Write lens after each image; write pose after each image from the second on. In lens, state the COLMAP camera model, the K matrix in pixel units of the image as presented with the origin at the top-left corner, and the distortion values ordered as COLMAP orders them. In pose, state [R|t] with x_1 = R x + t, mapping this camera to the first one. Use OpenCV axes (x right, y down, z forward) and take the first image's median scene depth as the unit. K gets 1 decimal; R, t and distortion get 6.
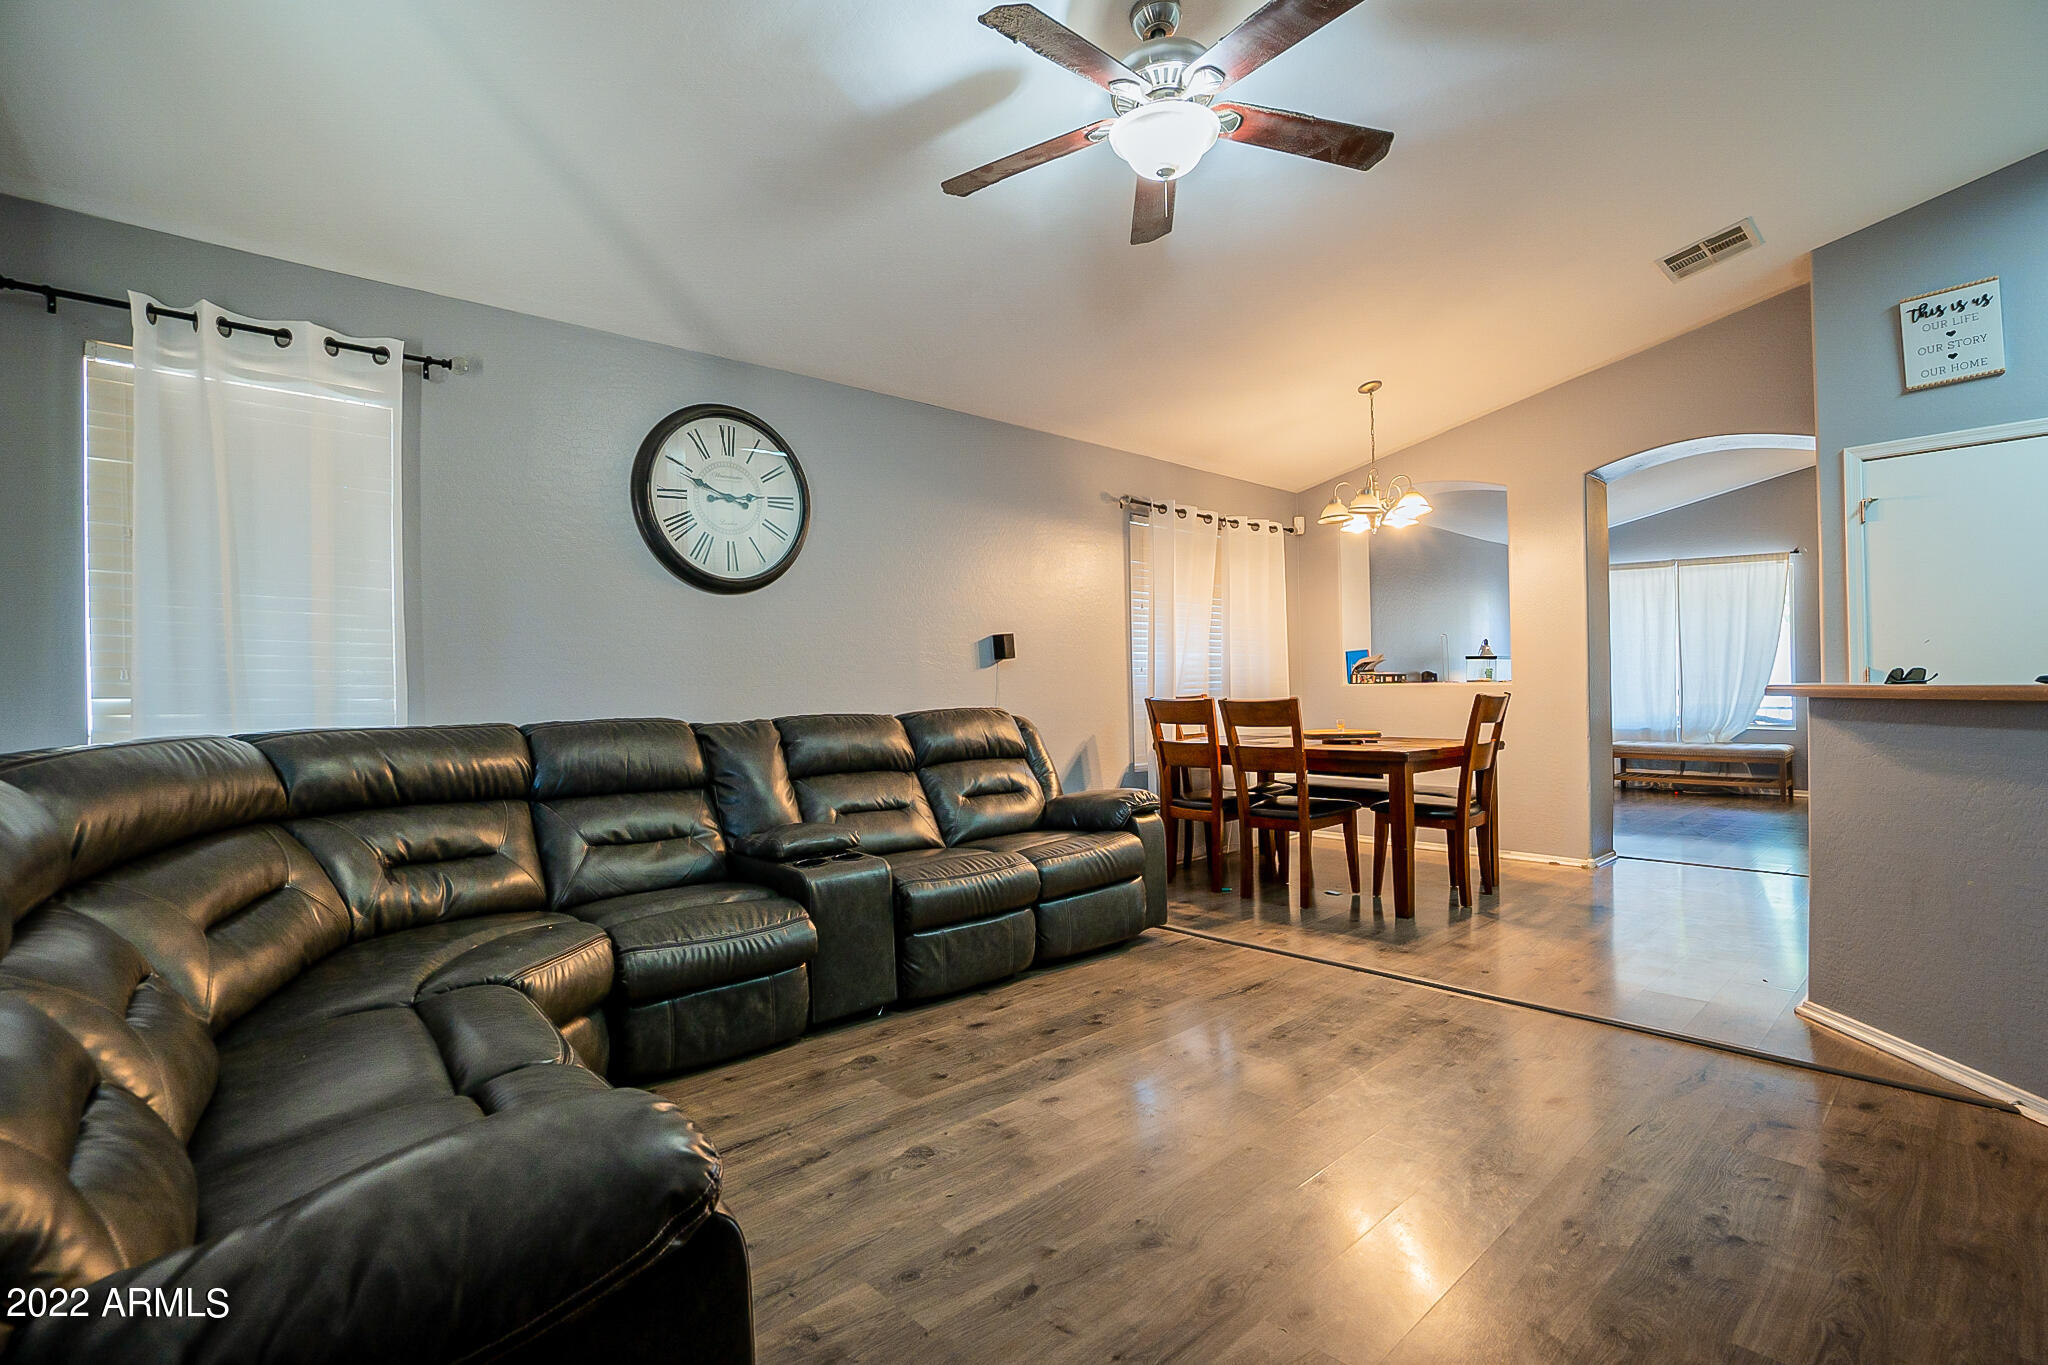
lens RADIAL K [[956.7, 0, 1026.9], [0, 956.7, 703.0], [0, 0, 1]] dist [-0.057652, 0.022541]
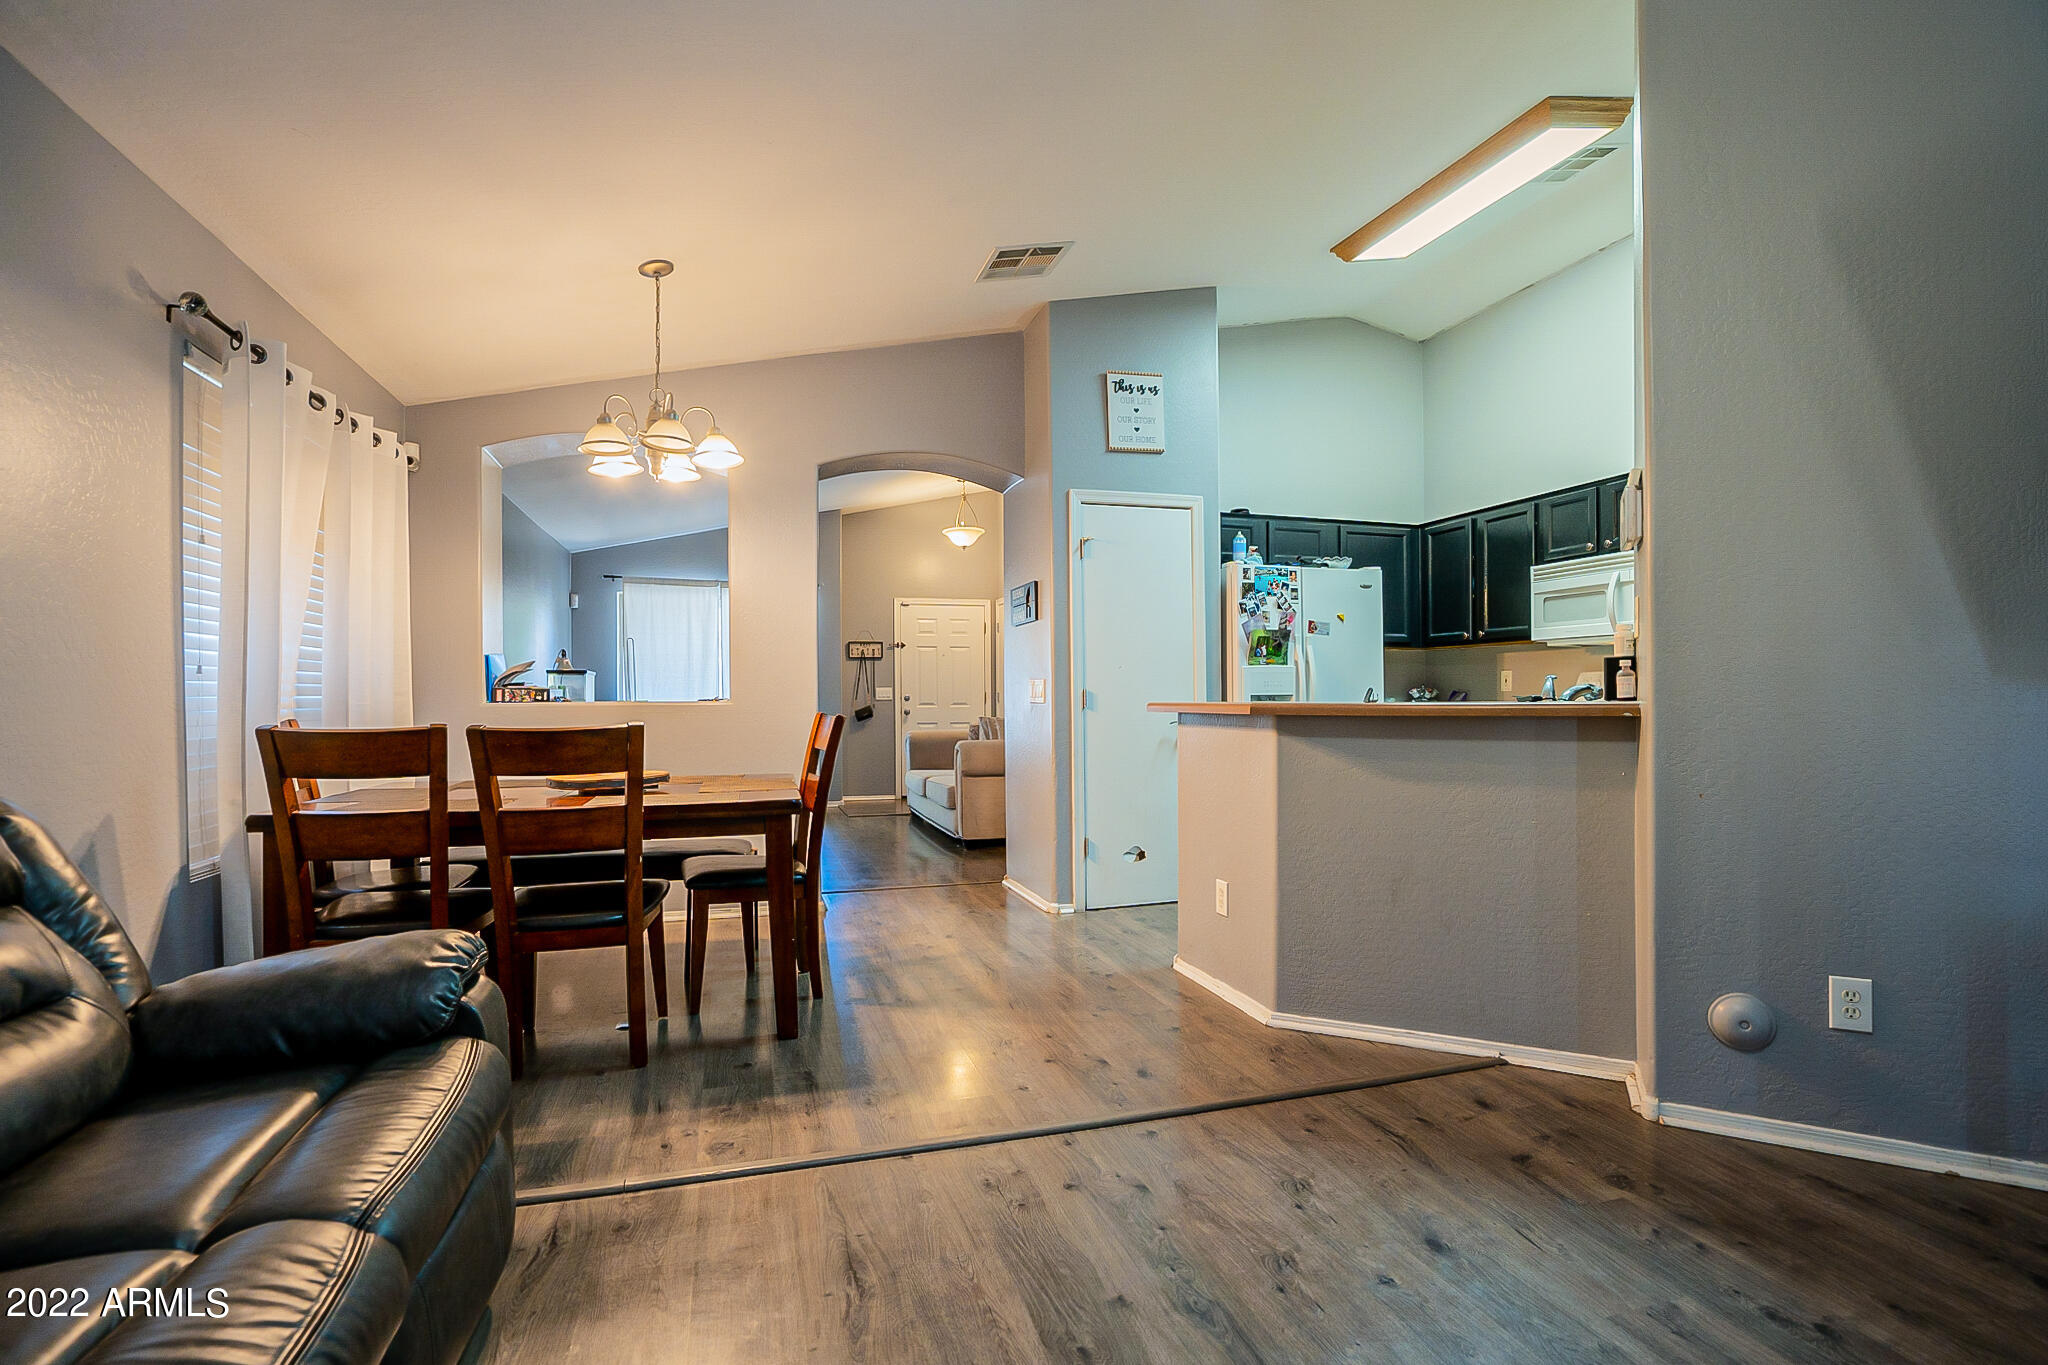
lens RADIAL K [[954.6, 0, 1018.6], [0, 954.6, 705.2], [0, 0, 1]] dist [-0.059442, 0.023297]
pose [[0.444814, 0.003742, 0.895615, -0.170828], [0.015421, 0.999811, -0.011836, -0.006573], [-0.895490, 0.019077, 0.444672, 0.617952]]
